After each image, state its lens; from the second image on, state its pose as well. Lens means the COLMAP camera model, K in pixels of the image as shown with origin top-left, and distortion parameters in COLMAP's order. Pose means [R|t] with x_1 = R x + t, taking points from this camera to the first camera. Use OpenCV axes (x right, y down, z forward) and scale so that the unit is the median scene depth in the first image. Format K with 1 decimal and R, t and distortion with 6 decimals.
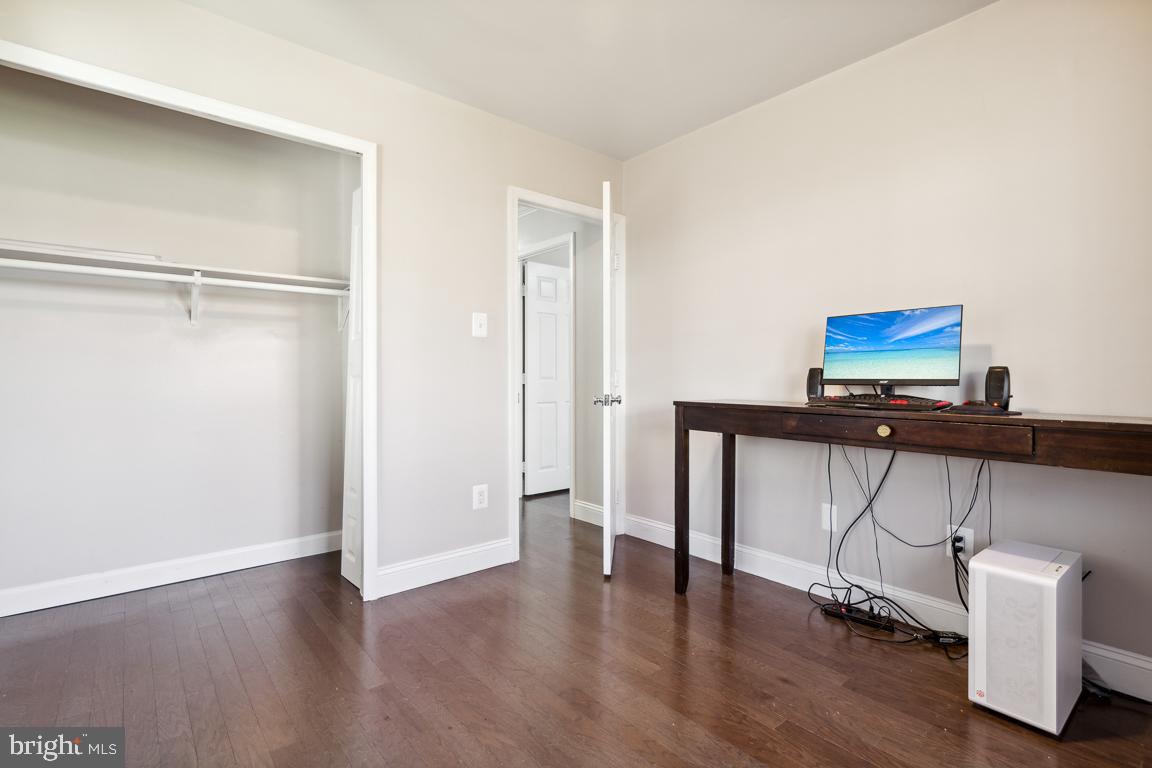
lens RADIAL K [[536.7, 0, 574.8], [0, 536.7, 379.1], [0, 0, 1]] dist [0.010493, -0.000684]
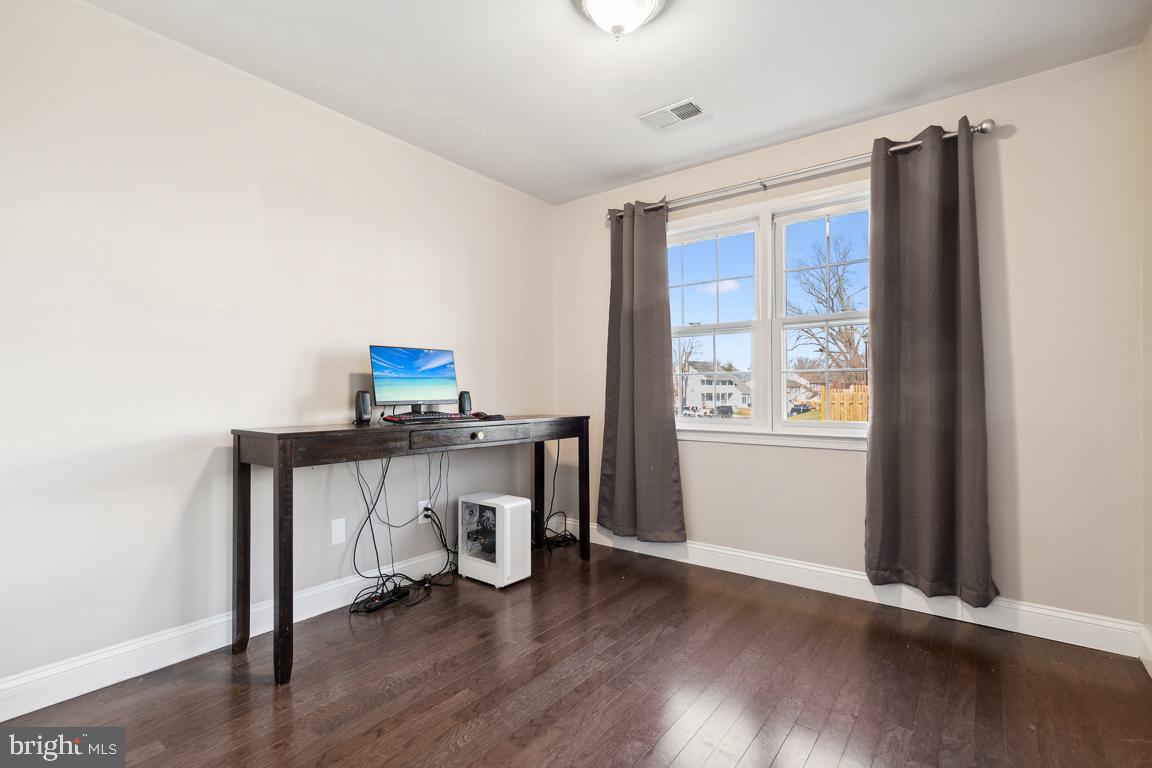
lens RADIAL K [[536.7, 0, 581.2], [0, 536.7, 386.6], [0, 0, 1]] dist [0.010493, -0.000684]
pose [[-0.218374, 0.007288, 0.975838, -0.756852], [0.008358, 0.999949, -0.005598, -0.020410], [-0.975829, 0.006933, -0.218424, 0.864571]]
